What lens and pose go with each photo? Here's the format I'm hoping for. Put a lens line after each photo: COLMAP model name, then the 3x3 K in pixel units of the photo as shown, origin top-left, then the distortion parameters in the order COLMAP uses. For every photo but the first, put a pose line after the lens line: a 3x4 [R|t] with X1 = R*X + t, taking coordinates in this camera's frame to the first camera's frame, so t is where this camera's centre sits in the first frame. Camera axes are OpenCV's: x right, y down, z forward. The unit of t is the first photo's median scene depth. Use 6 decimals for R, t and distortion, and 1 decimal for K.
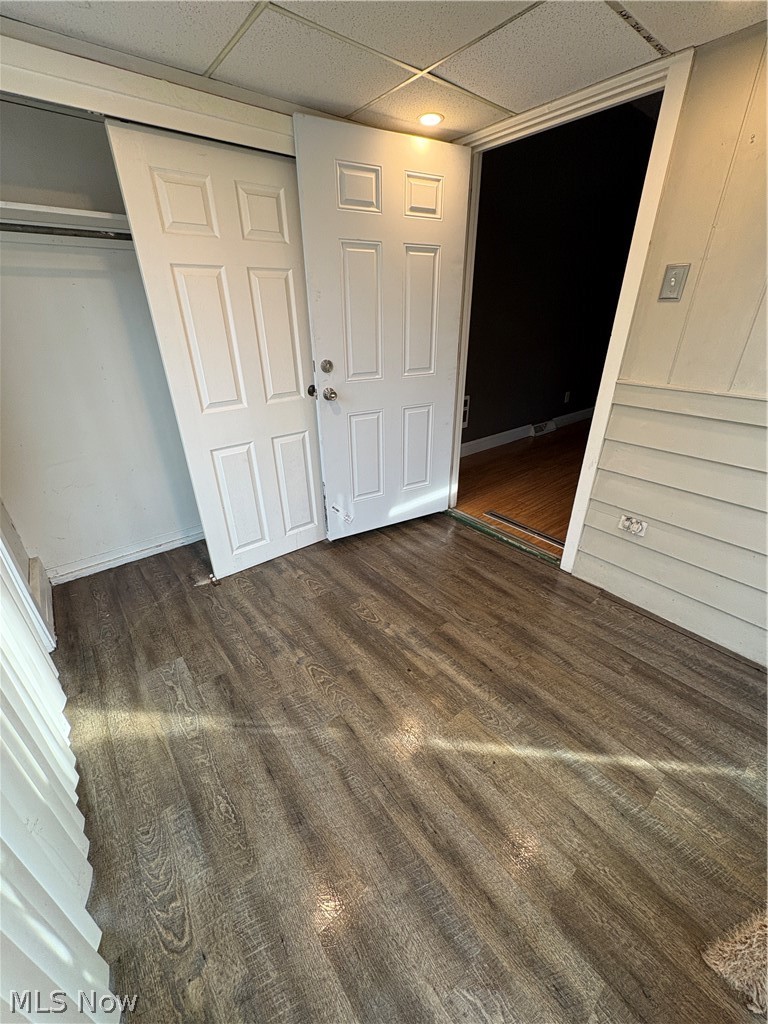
lens RADIAL K [[406.0, 0, 385.5], [0, 406.0, 514.5], [0, 0, 1]] dist [-0.002261, -0.000452]
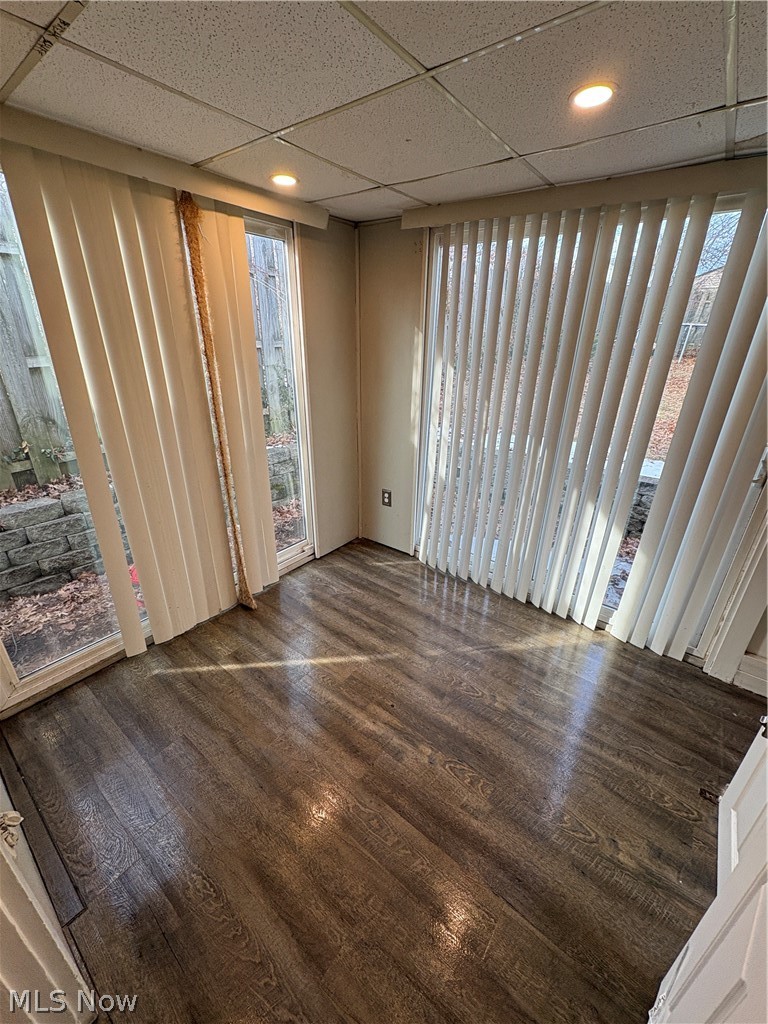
lens RADIAL K [[406.0, 0, 383.9], [0, 406.0, 514.8], [0, 0, 1]] dist [-0.002261, -0.000452]
pose [[-0.975526, 0.079861, -0.204868, 0.266851], [-0.107107, 0.641117, 0.759932, -0.775258], [0.192033, 0.763277, -0.616873, 1.311300]]
